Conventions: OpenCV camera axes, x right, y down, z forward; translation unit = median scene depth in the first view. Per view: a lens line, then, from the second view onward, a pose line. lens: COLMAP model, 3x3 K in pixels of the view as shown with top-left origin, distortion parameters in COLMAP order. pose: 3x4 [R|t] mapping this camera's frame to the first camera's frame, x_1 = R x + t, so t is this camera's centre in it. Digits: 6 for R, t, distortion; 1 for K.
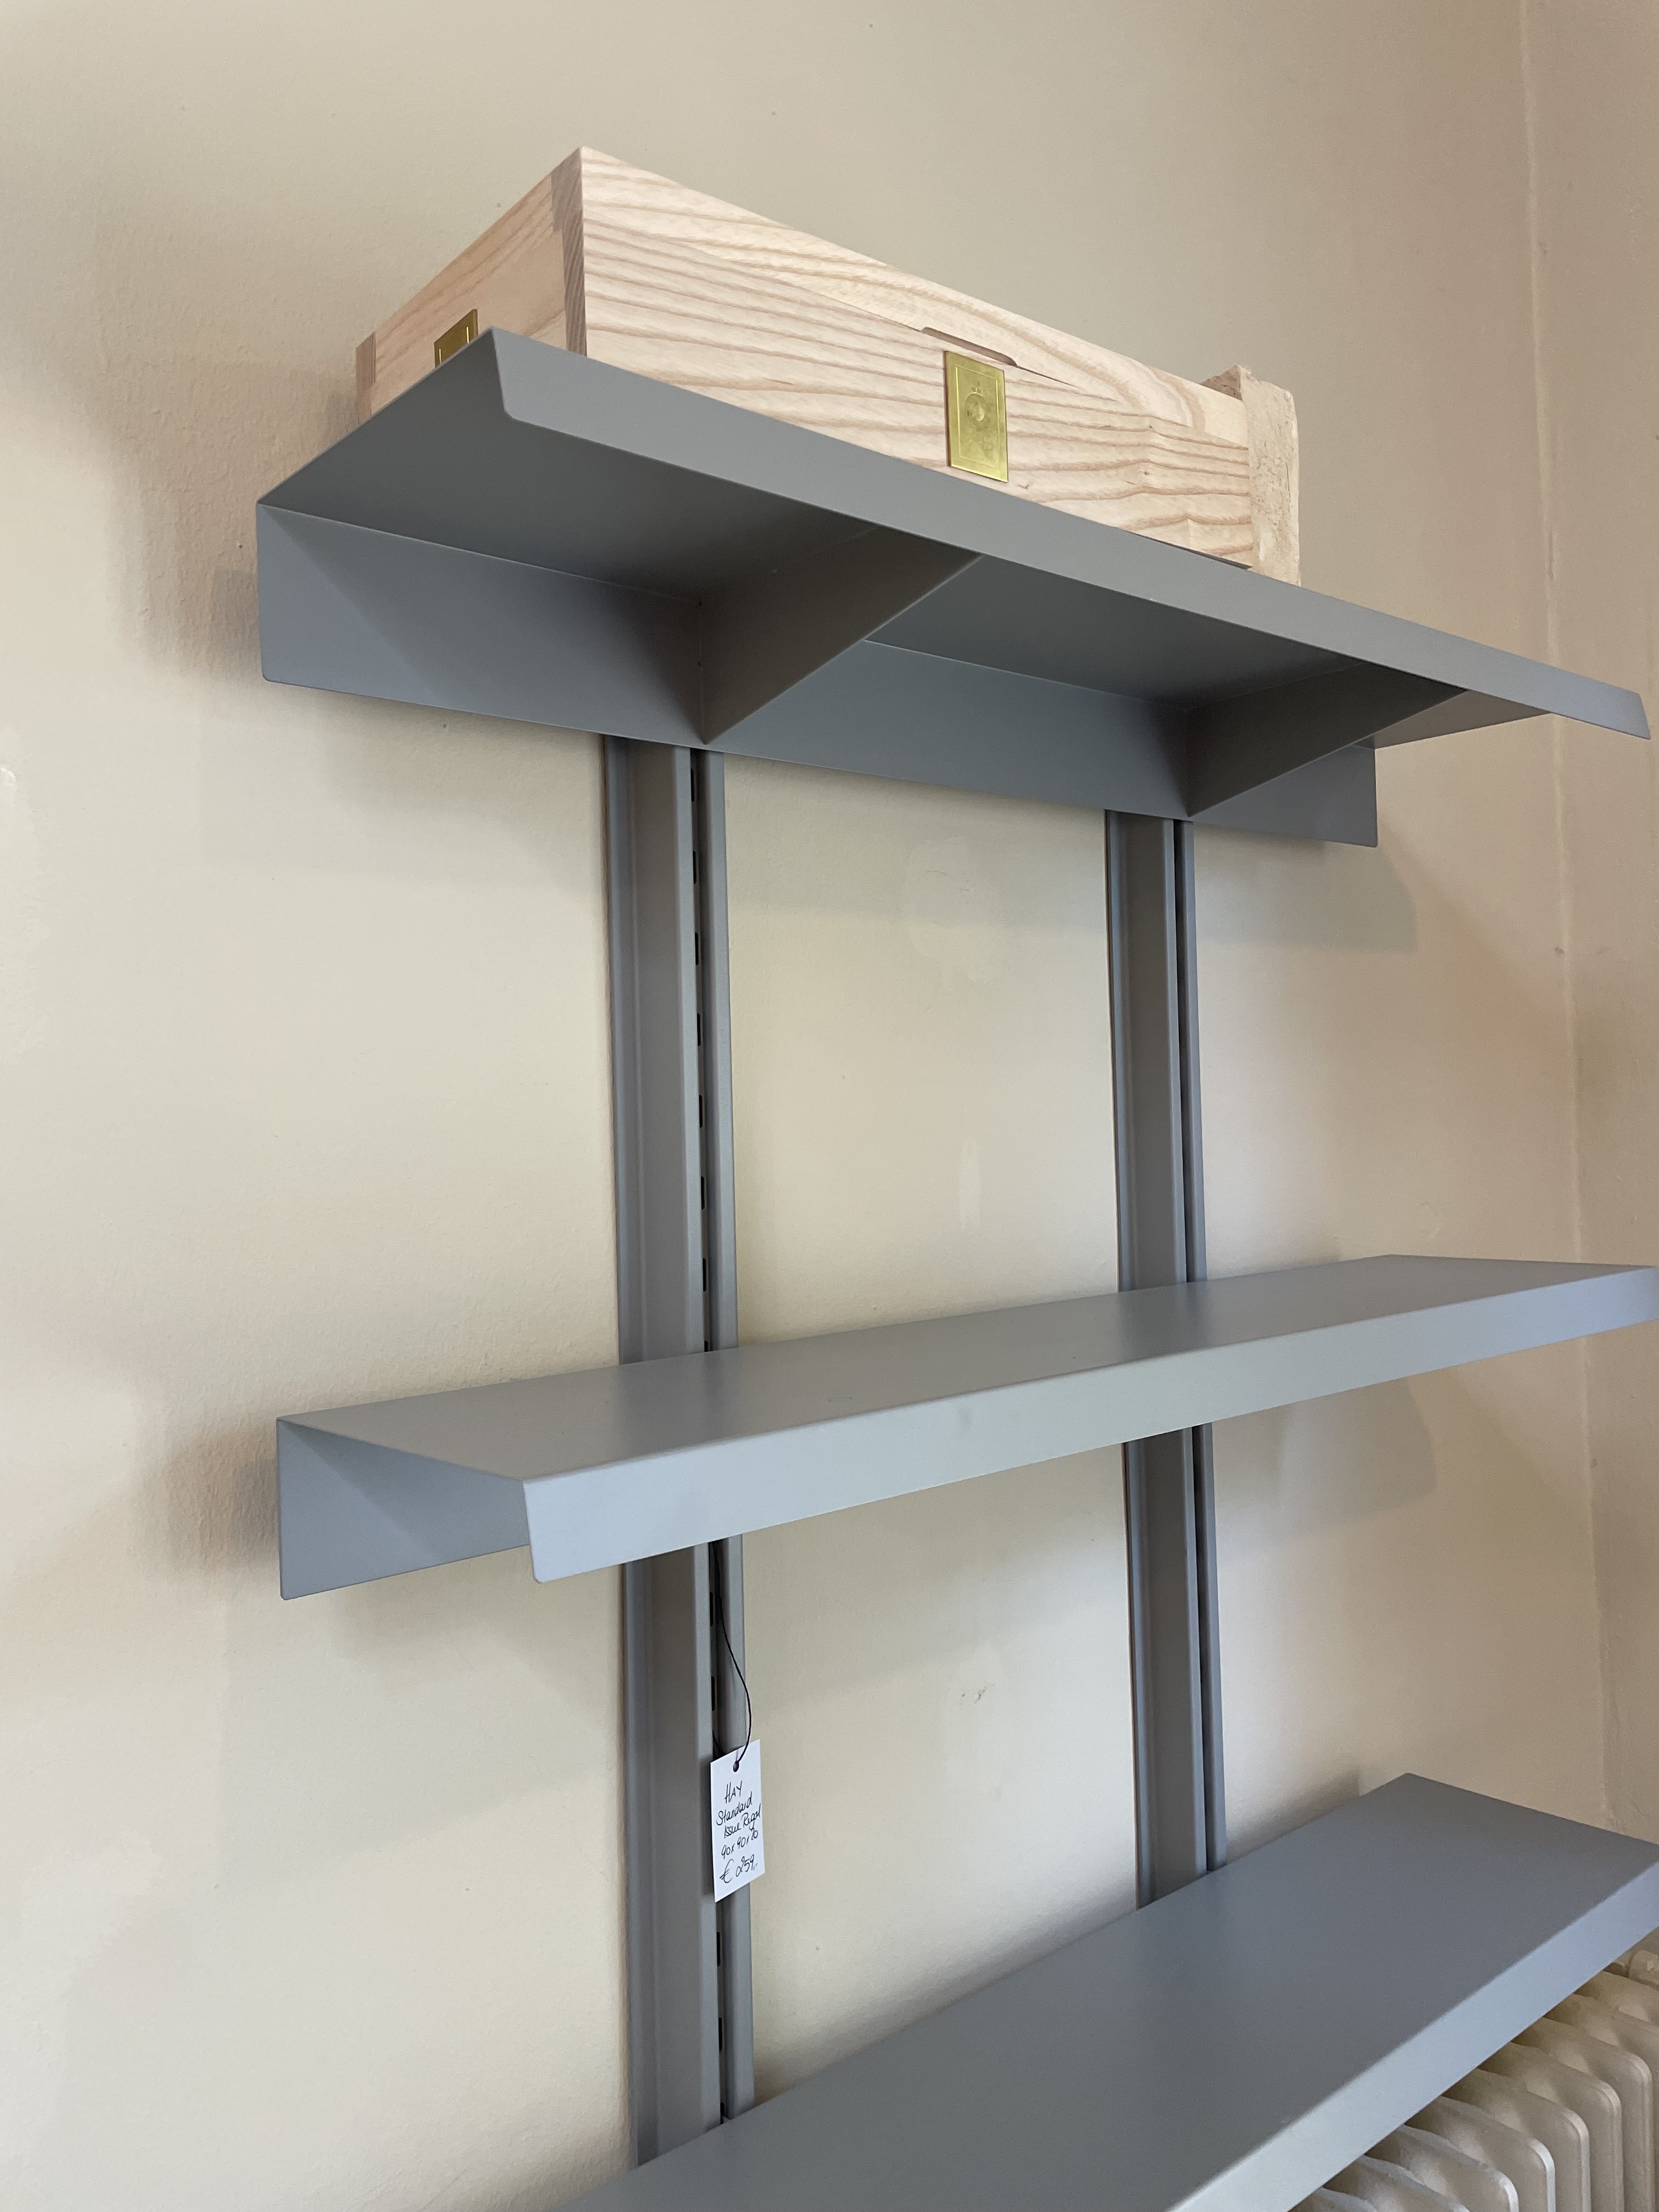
lens RADIAL K [[1682.0, 0, 829.5], [0, 1682.0, 1106.0], [0, 0, 1]] dist [0.056020, -0.078364]
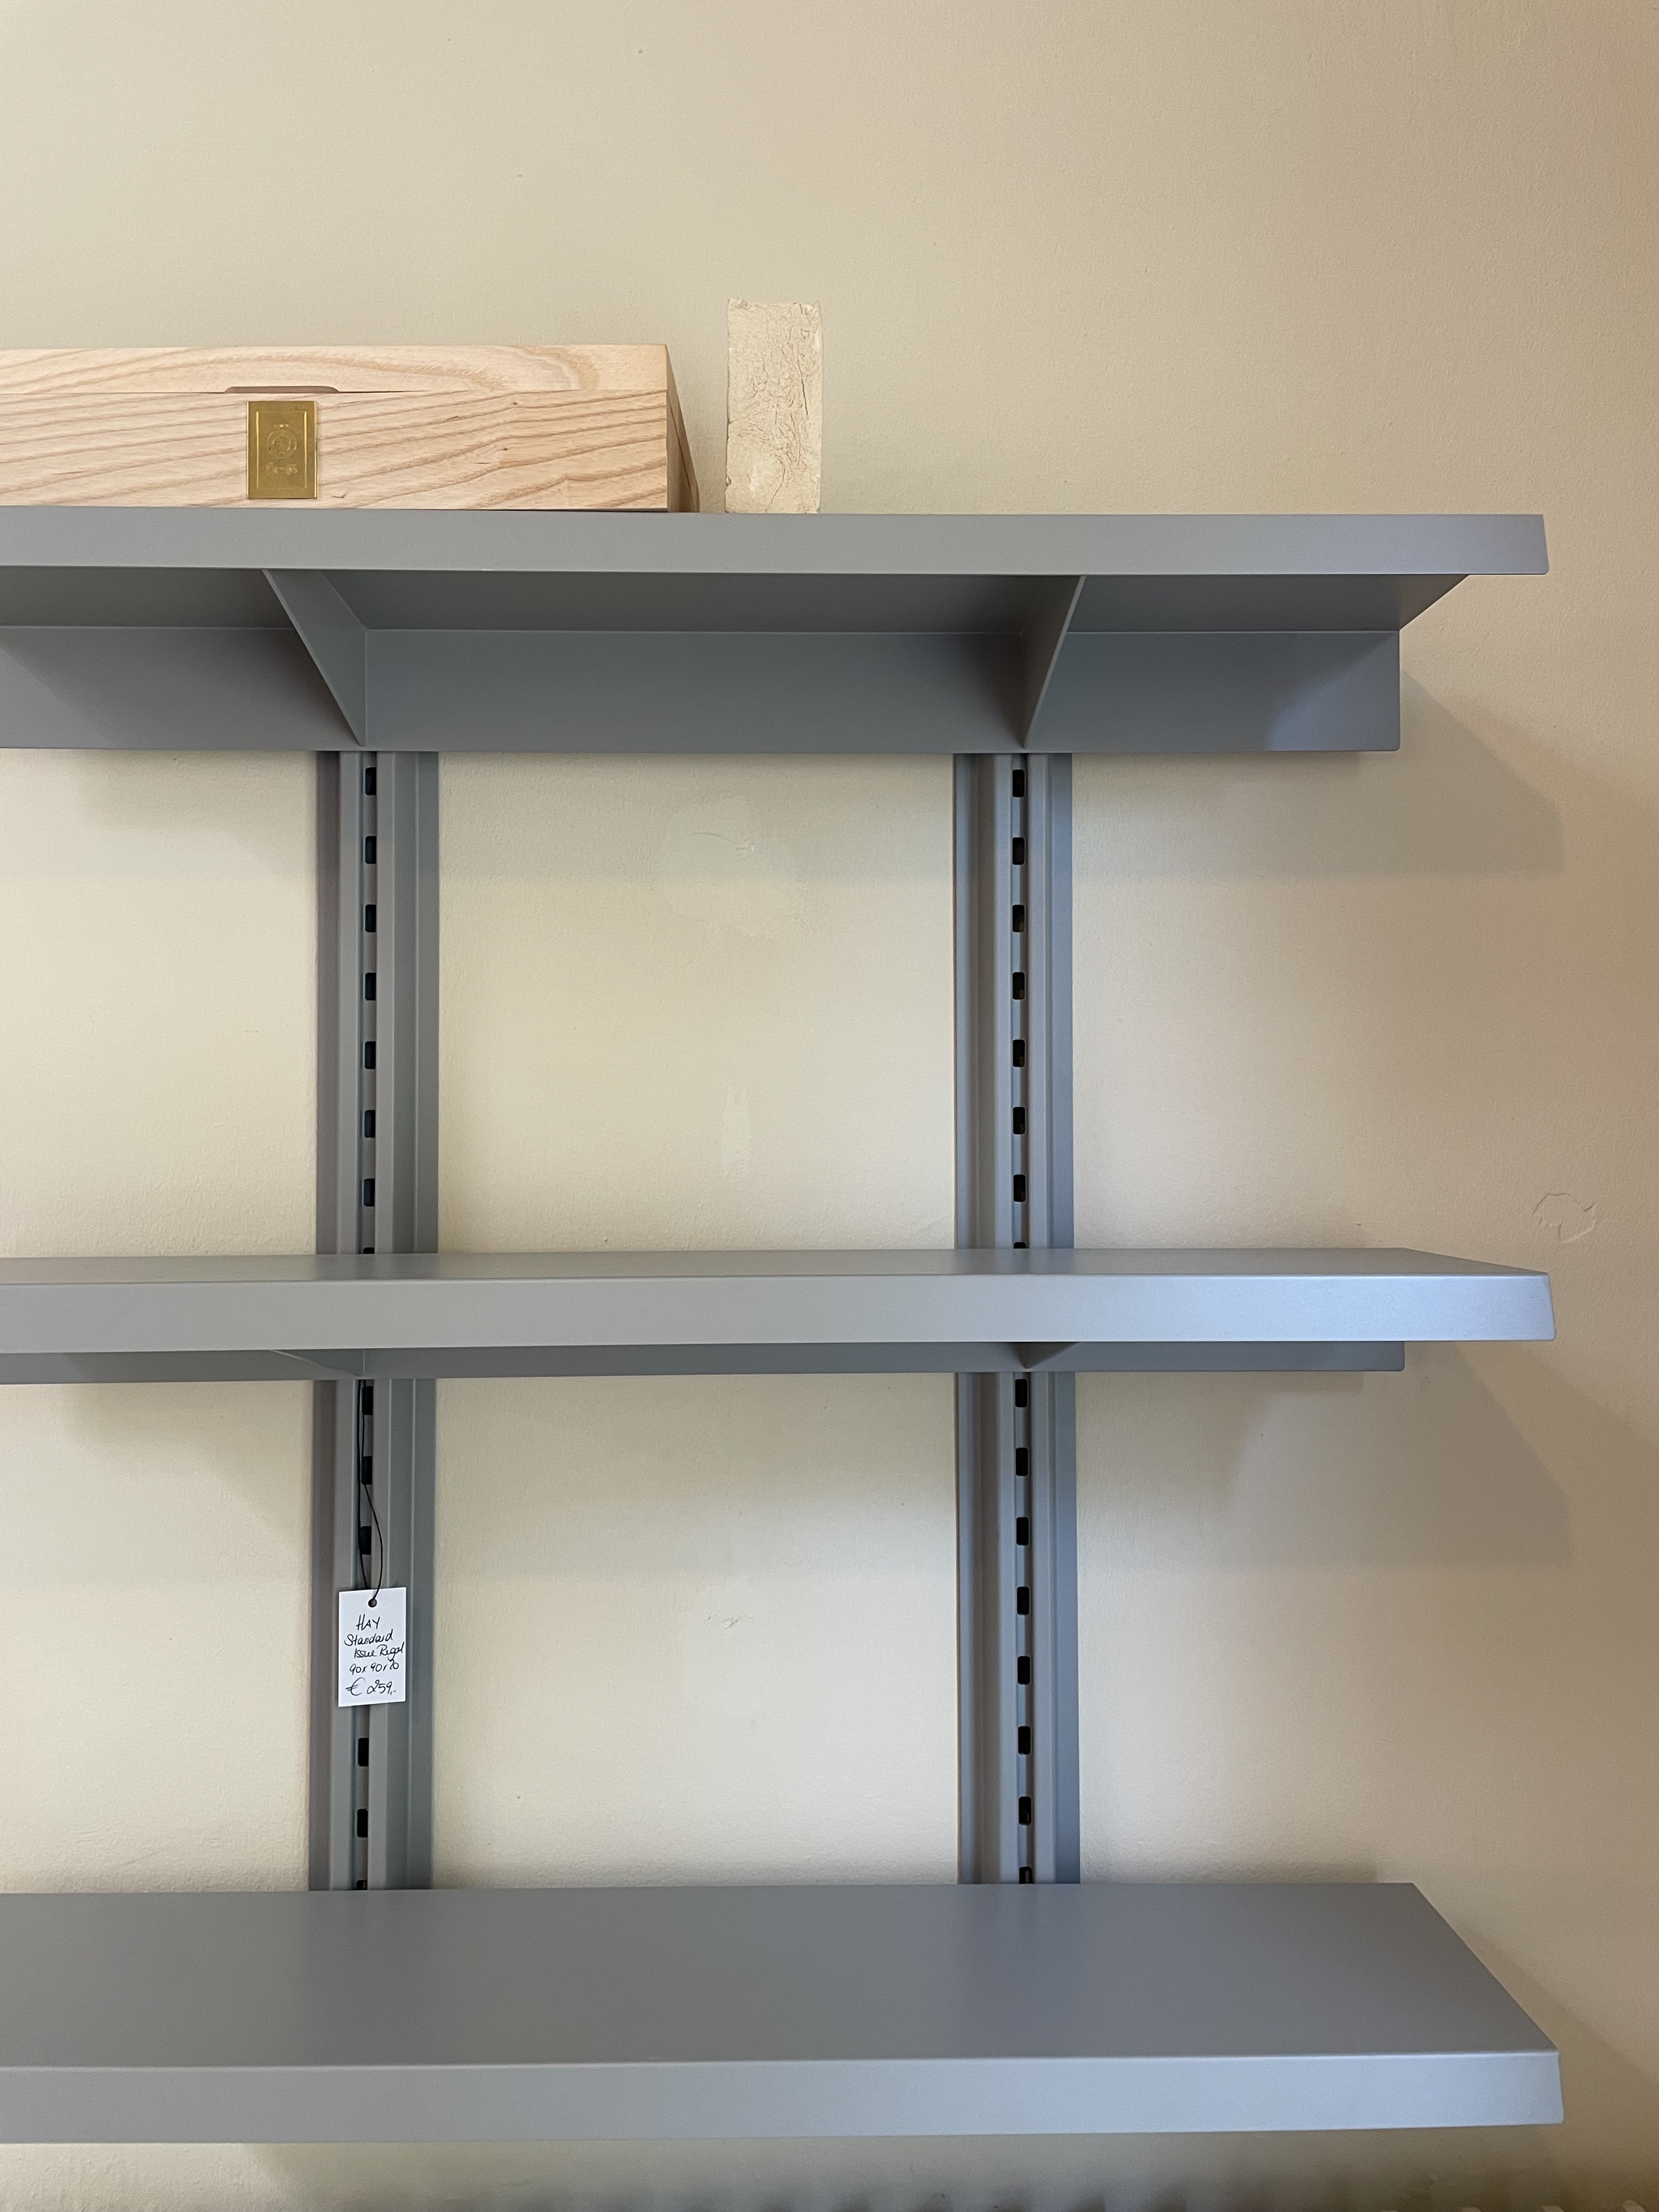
lens RADIAL K [[1704.6, 0, 832.3], [0, 1704.6, 1112.4], [0, 0, 1]] dist [0.083679, -0.104021]
pose [[0.767654, 0.018278, -0.640603, 1.035392], [-0.016310, 0.999827, 0.008983, 0.030682], [0.640657, 0.003552, 0.767819, 0.295058]]
